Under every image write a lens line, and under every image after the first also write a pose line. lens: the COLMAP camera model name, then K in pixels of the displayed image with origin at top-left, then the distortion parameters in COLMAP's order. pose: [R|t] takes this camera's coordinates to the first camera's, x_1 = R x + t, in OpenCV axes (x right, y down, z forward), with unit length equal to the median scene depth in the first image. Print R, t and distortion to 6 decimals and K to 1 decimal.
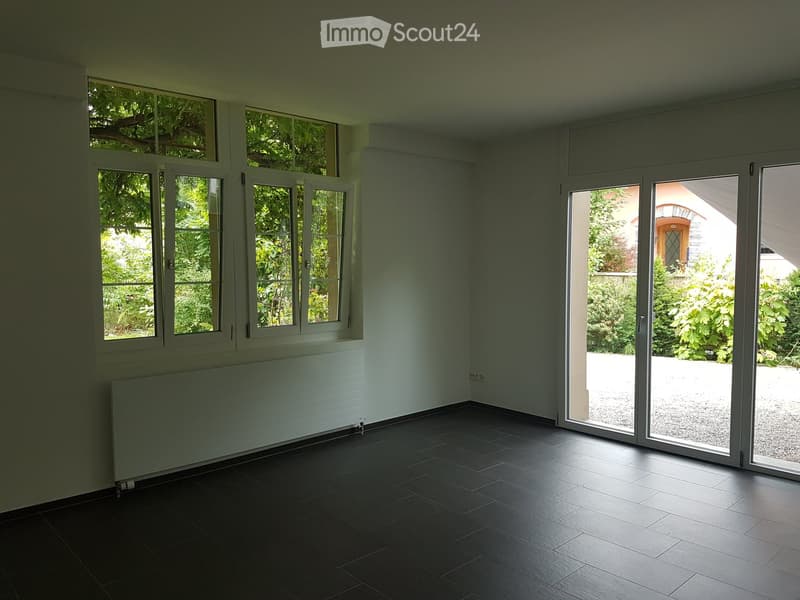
lens RADIAL K [[590.2, 0, 404.6], [0, 590.2, 298.9], [0, 0, 1]] dist [0.071422, -0.128215]
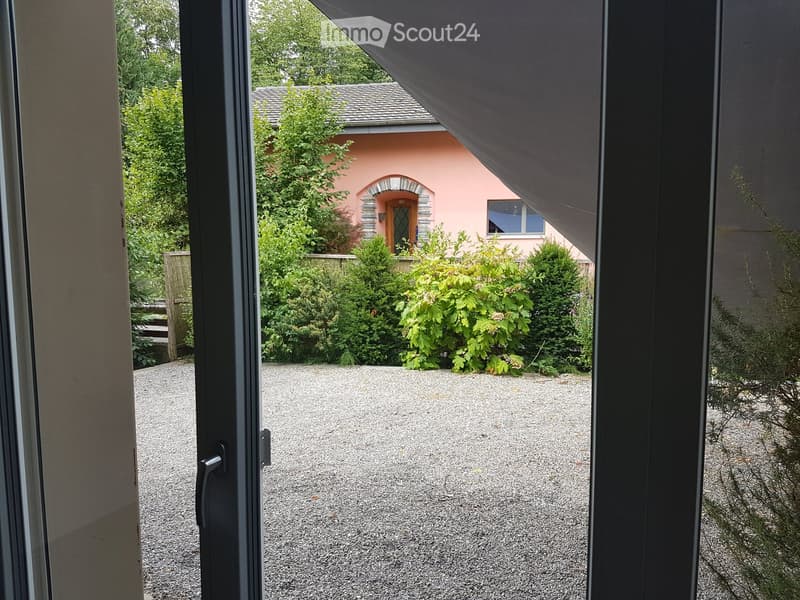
lens RADIAL K [[590.2, 0, 404.6], [0, 590.2, 298.9], [0, 0, 1]] dist [0.071422, -0.128215]
pose [[0.912757, -0.032260, 0.407227, 0.146330], [0.018765, 0.999136, 0.037091, -0.014986], [-0.408072, -0.026214, 0.912574, 0.302761]]
